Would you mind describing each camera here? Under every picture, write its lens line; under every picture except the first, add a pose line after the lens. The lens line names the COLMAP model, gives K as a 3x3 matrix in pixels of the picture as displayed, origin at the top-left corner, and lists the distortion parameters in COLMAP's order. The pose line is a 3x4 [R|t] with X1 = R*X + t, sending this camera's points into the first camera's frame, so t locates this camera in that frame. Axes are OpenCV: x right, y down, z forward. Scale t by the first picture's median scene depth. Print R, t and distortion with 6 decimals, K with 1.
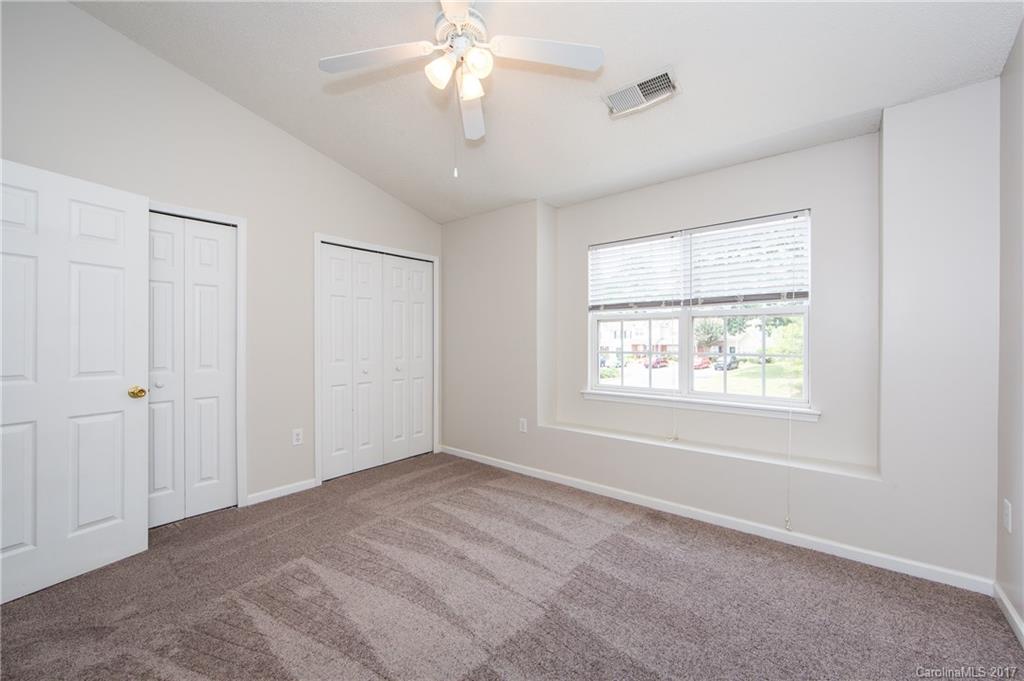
lens RADIAL K [[406.2, 0, 502.6], [0, 406.2, 341.6], [0, 0, 1]] dist [0.000160, -0.000204]
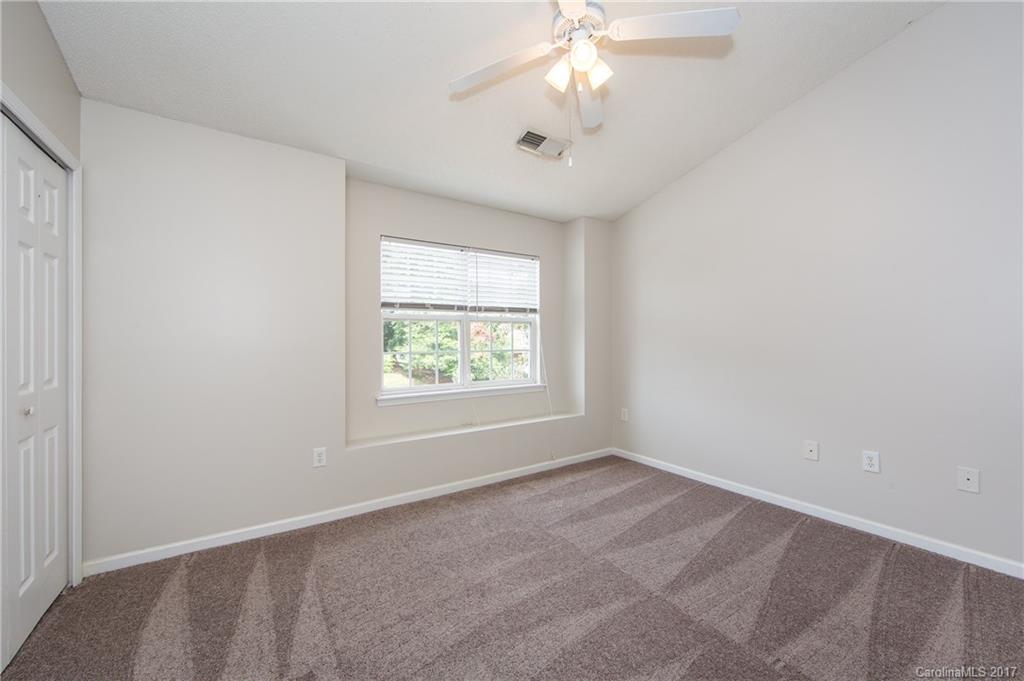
lens RADIAL K [[406.2, 0, 505.3], [0, 406.2, 343.3], [0, 0, 1]] dist [0.000160, -0.000204]
pose [[0.289045, -0.006618, 0.957293, -0.618223], [0.008342, 0.999956, 0.004394, 0.001077], [-0.957279, 0.006716, 0.289087, 0.523156]]
